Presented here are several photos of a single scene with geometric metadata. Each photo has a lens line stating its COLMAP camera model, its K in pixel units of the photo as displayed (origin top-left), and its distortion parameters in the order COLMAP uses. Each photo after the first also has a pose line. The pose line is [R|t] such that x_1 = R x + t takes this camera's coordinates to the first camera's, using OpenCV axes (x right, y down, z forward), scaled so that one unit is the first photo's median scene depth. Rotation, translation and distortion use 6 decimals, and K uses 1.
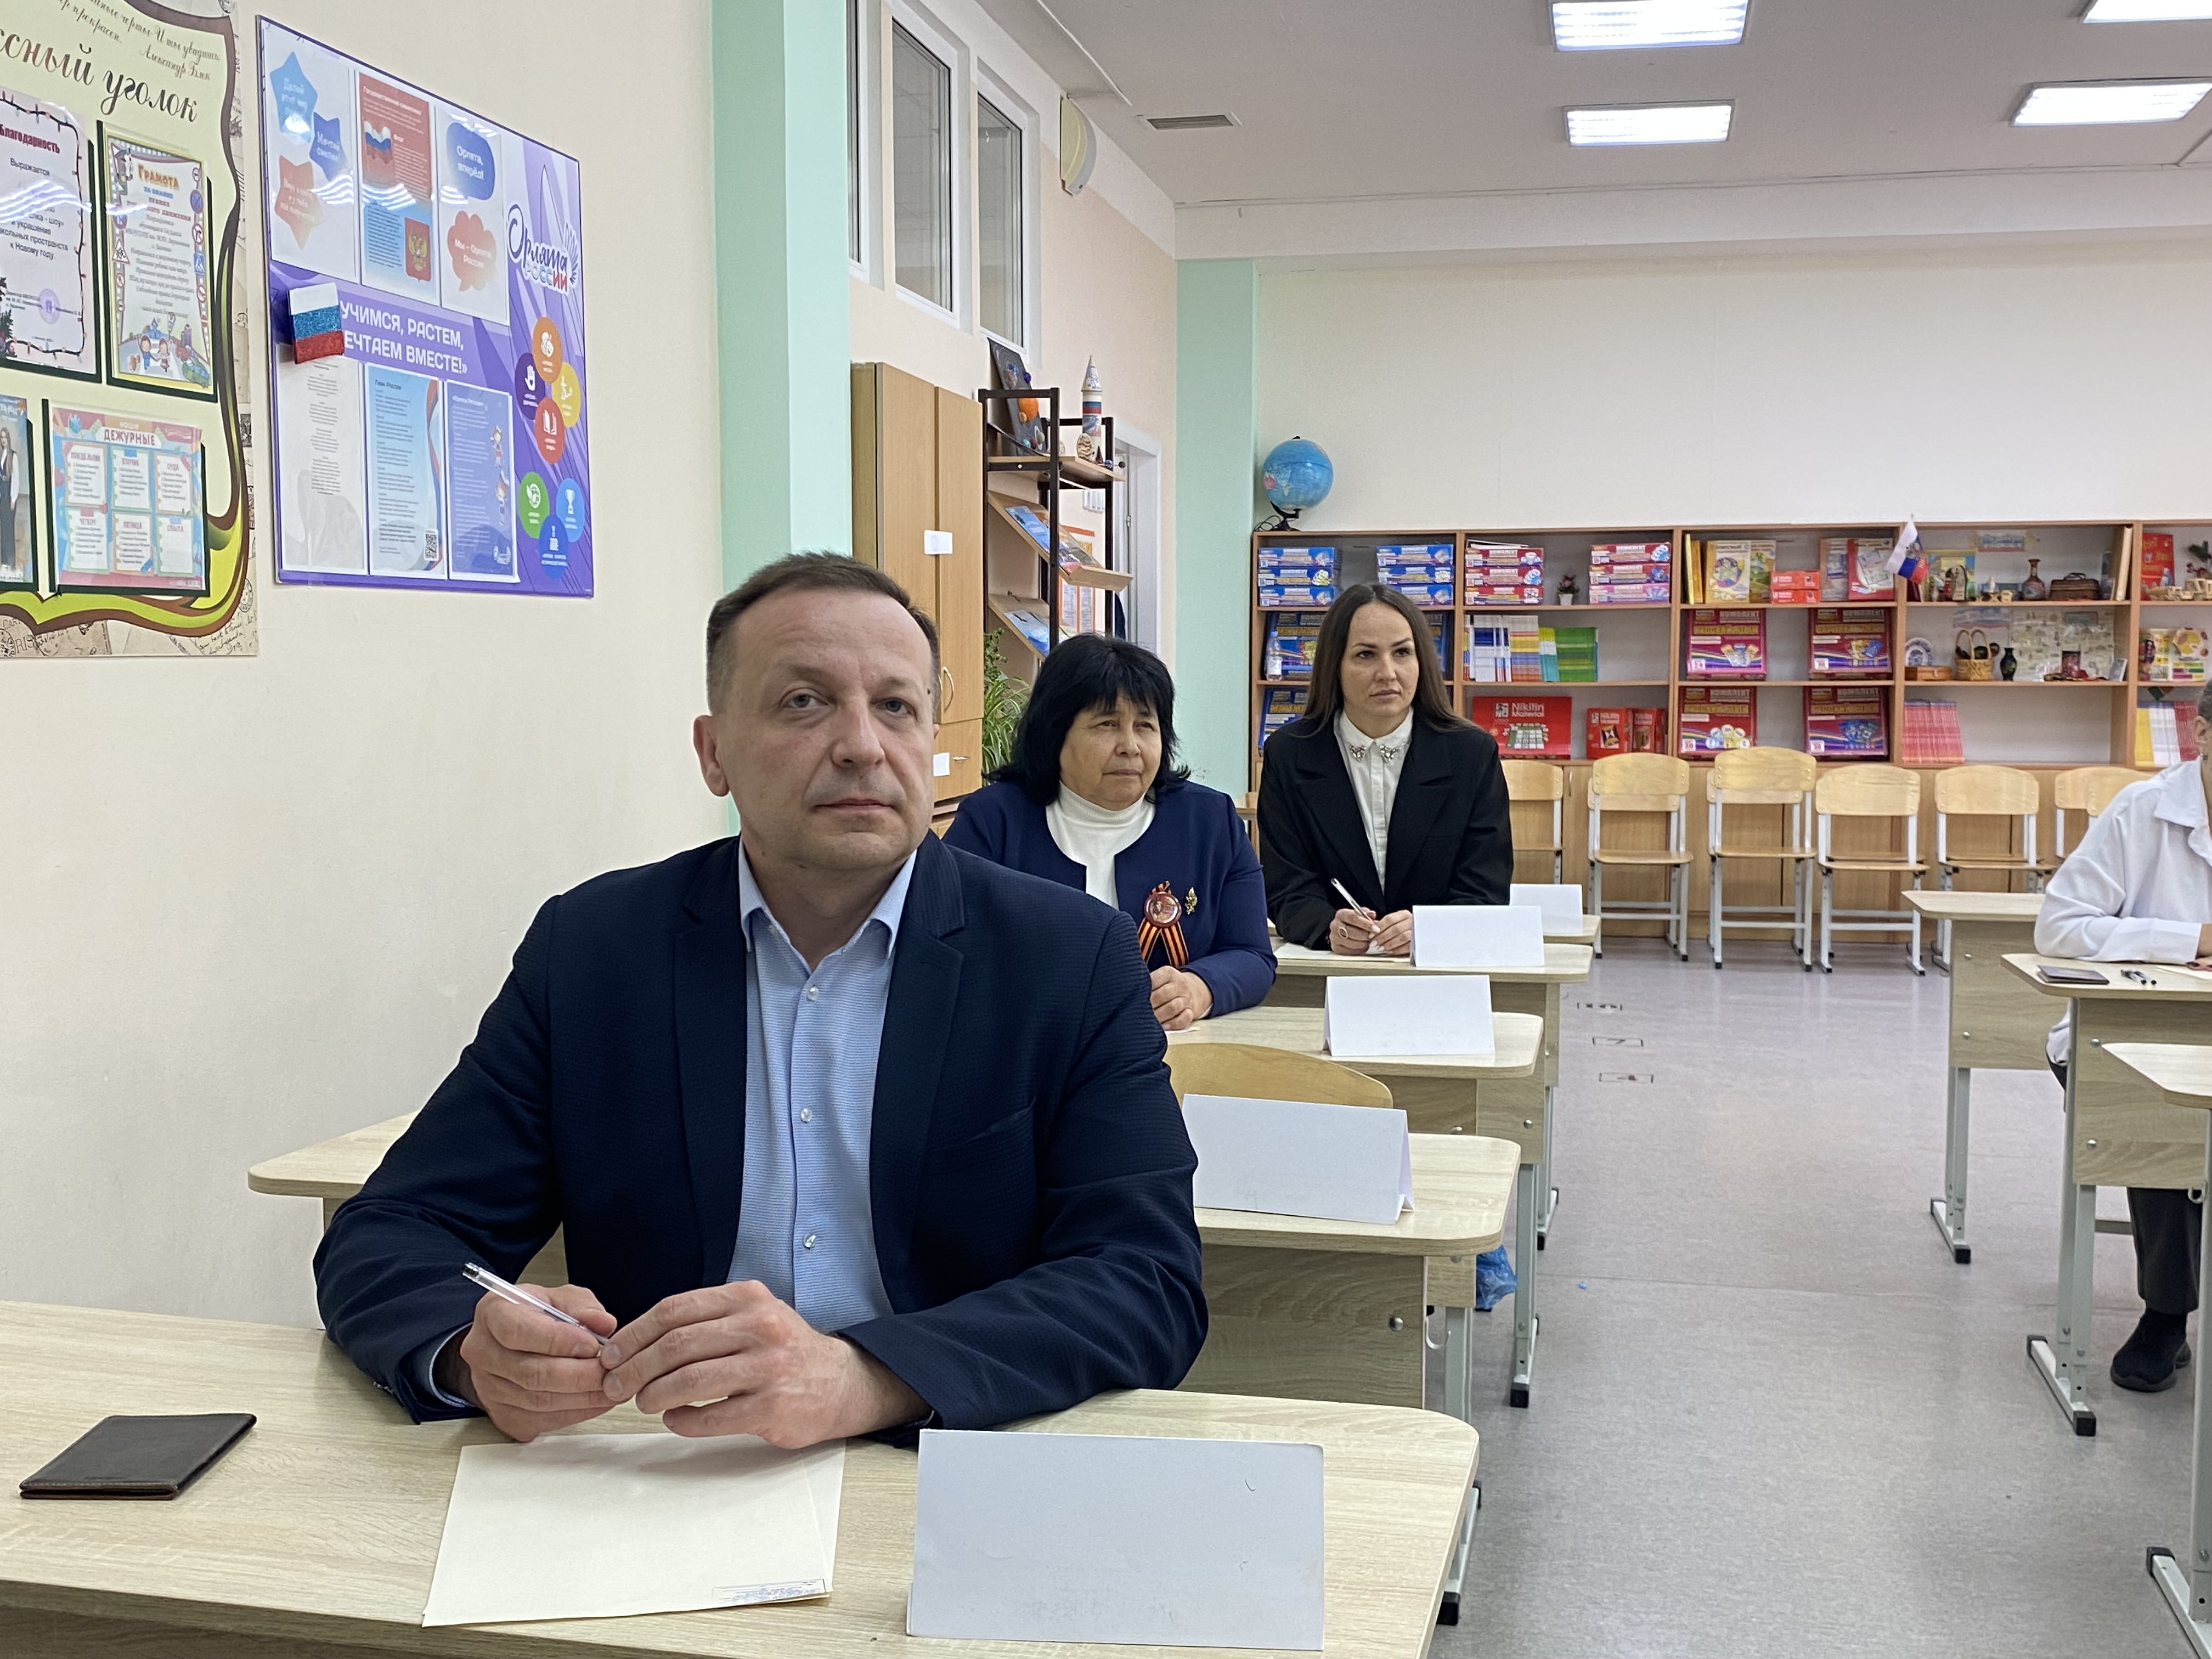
lens RADIAL K [[2334.6, 0, 1108.4], [0, 2334.6, 867.3], [0, 0, 1]] dist [0.085464, -0.251054]
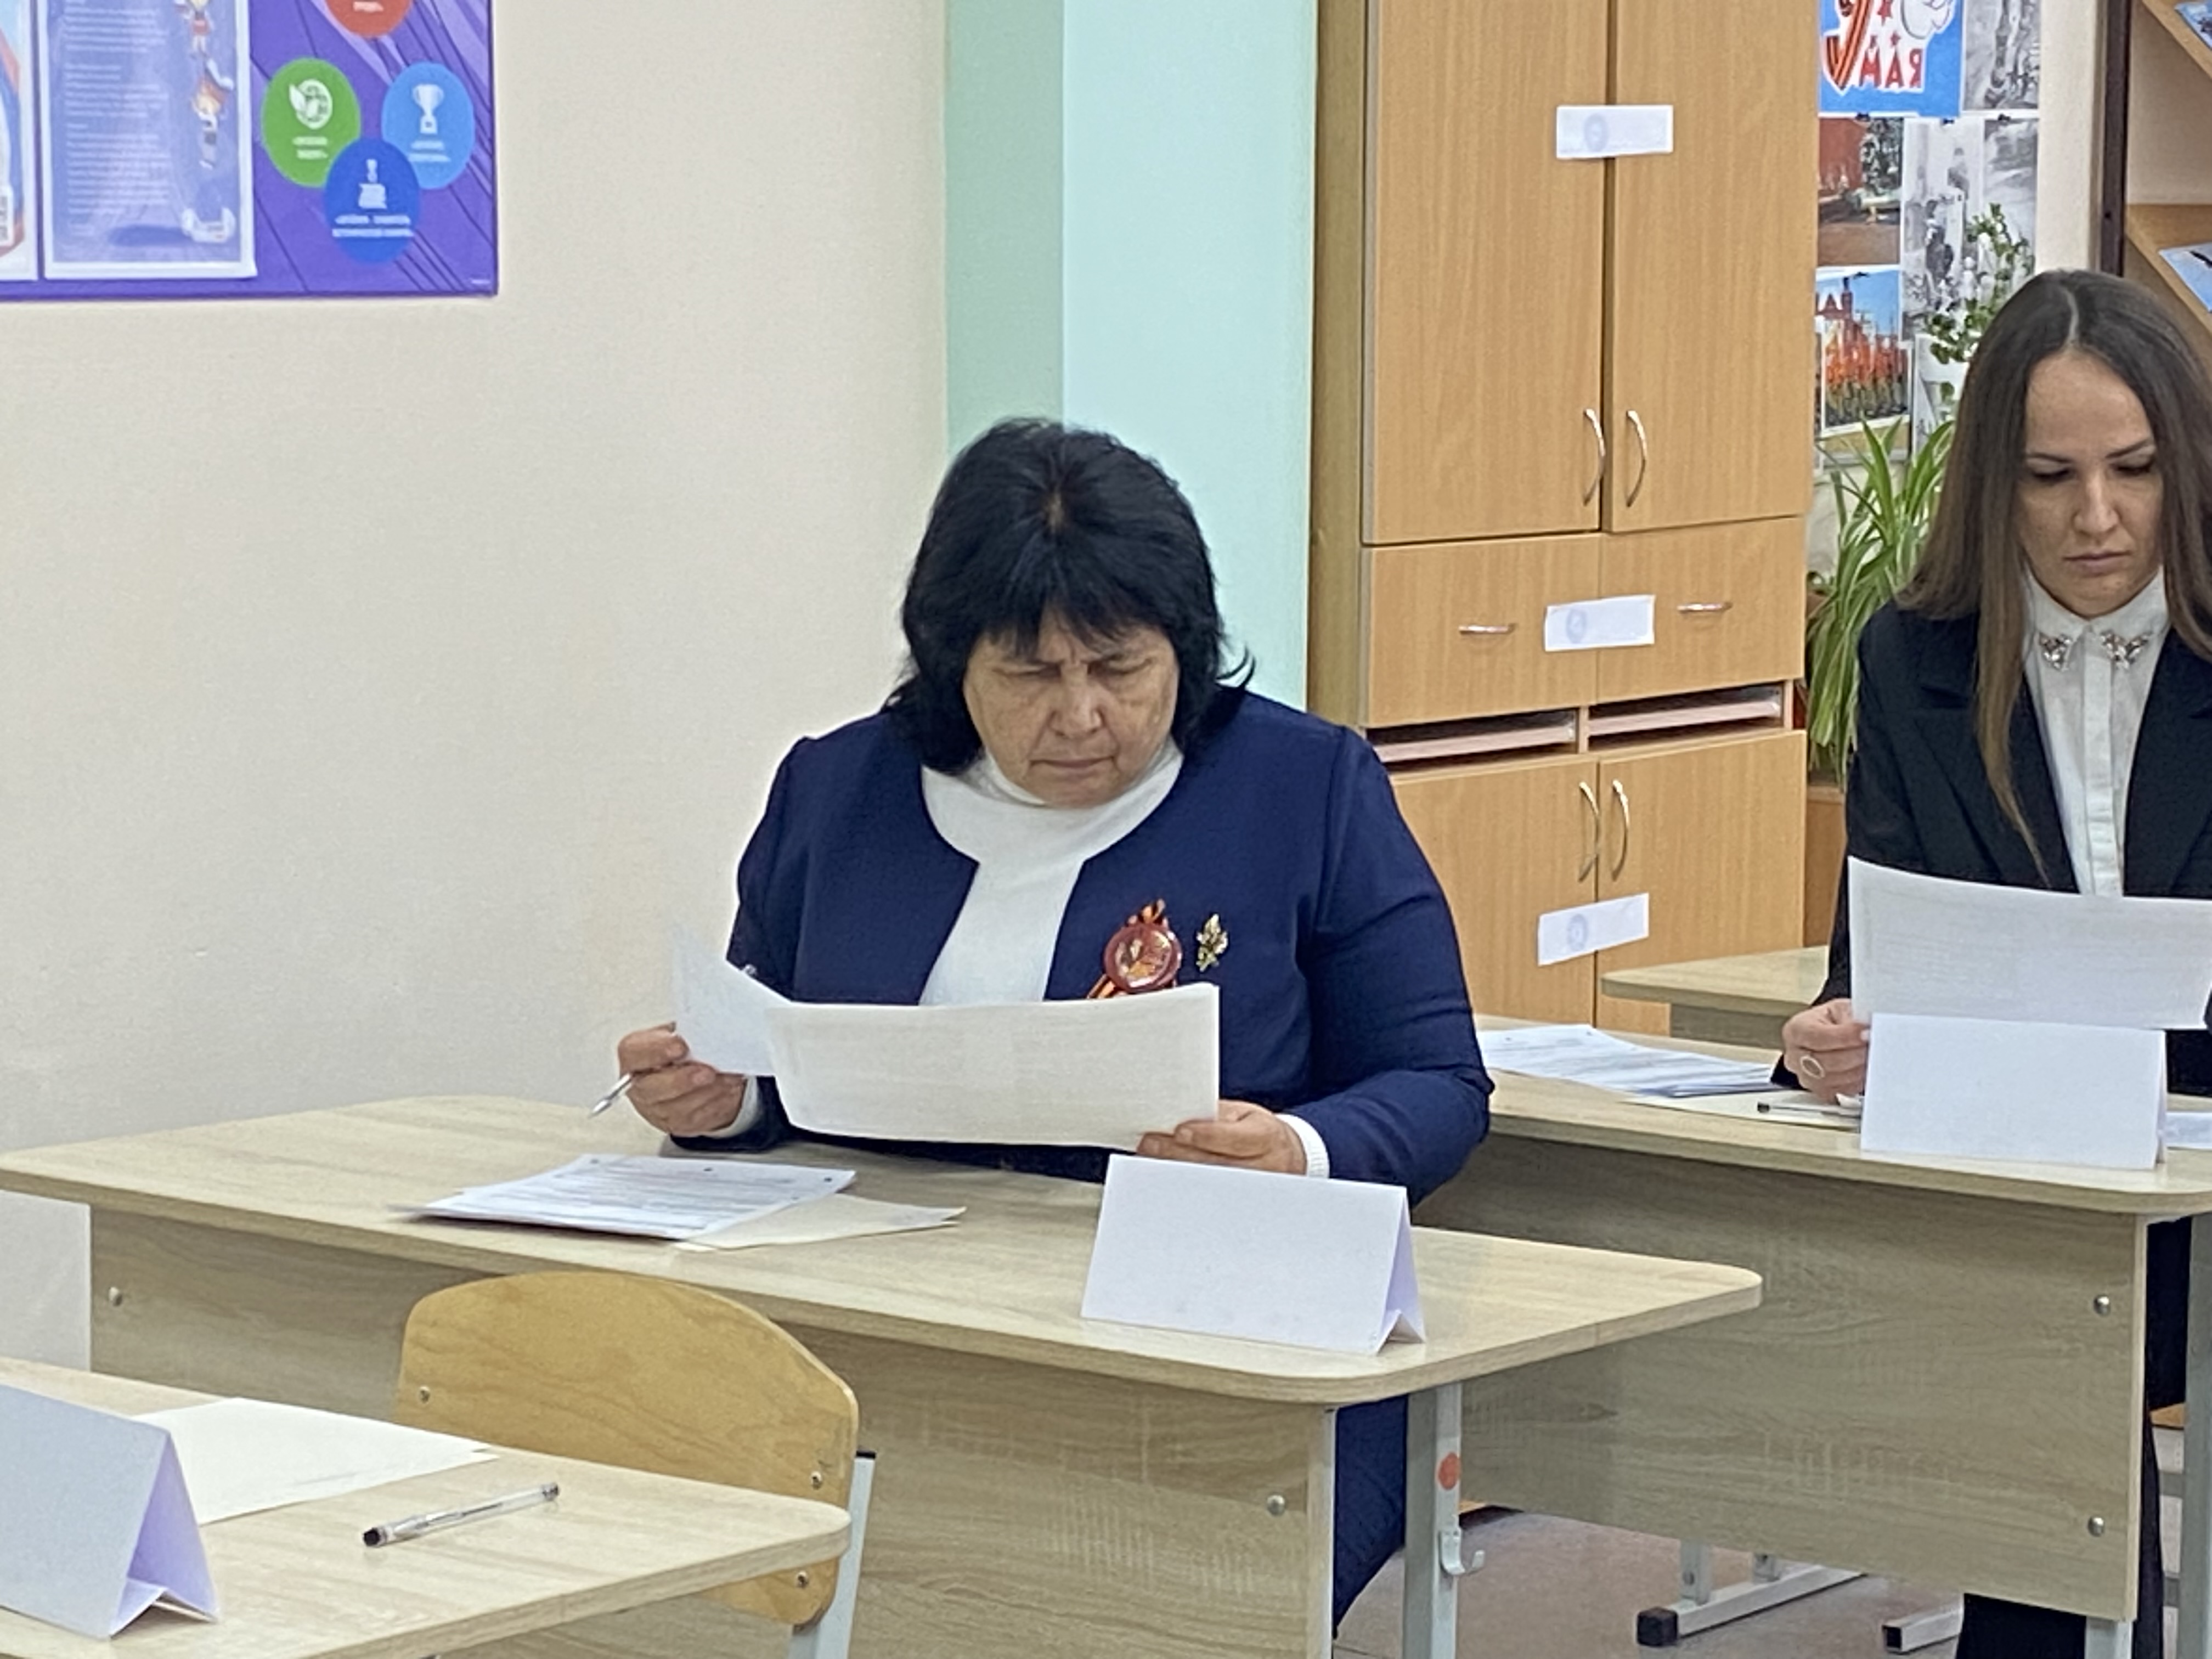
lens RADIAL K [[5557.7, 0, 1106.0], [0, 5557.7, 829.5], [0, 0, 1]] dist [0.088875, 0.730624]
pose [[0.894812, 0.051059, -0.443513, 0.413736], [-0.043640, 0.998684, 0.026926, -0.035921], [0.444304, -0.004738, 0.895863, -0.017303]]
